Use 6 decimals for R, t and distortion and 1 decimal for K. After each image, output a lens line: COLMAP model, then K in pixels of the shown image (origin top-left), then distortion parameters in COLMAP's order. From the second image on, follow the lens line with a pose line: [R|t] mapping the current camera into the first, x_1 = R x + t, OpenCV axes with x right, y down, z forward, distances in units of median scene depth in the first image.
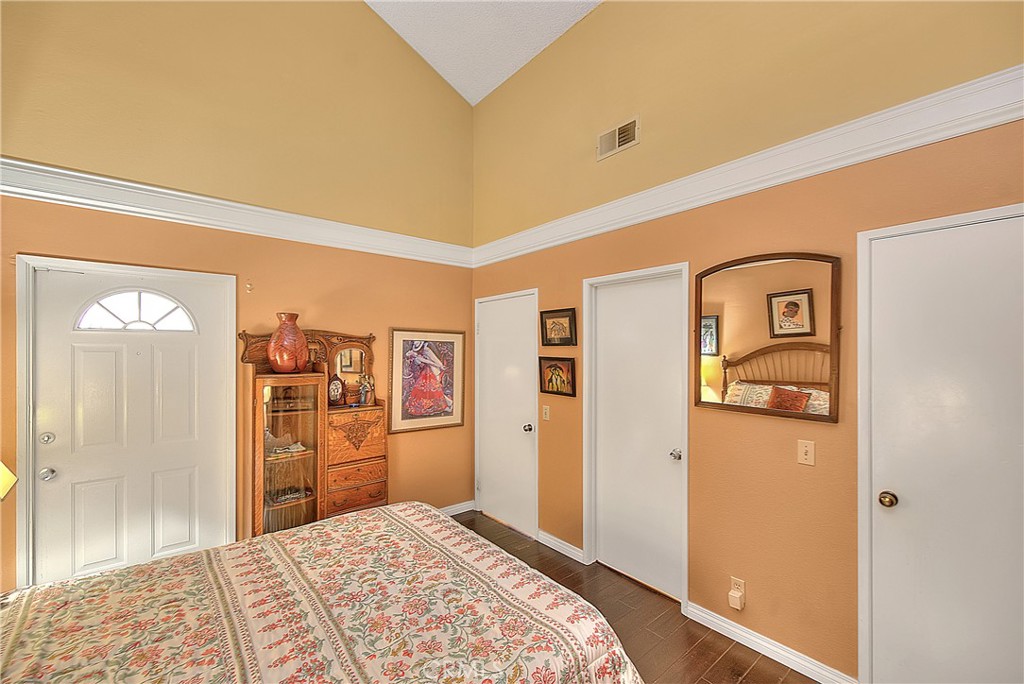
lens RADIAL K [[423.0, 0, 487.6], [0, 423.0, 352.9], [0, 0, 1]] dist [-0.008378, 0.000220]
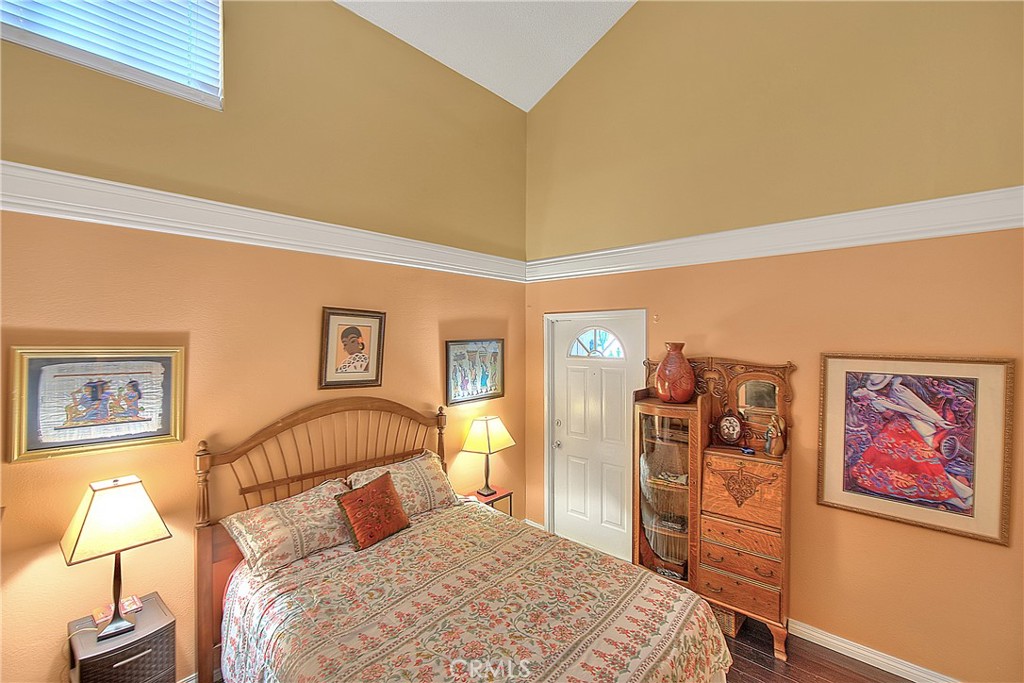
lens RADIAL K [[423.0, 0, 508.9], [0, 423.0, 340.1], [0, 0, 1]] dist [-0.008378, 0.000220]
pose [[0.158484, -0.000139, -0.987362, 0.369865], [0.001830, 0.999998, 0.000153, -0.081257], [0.987360, -0.001831, 0.158484, 0.366585]]
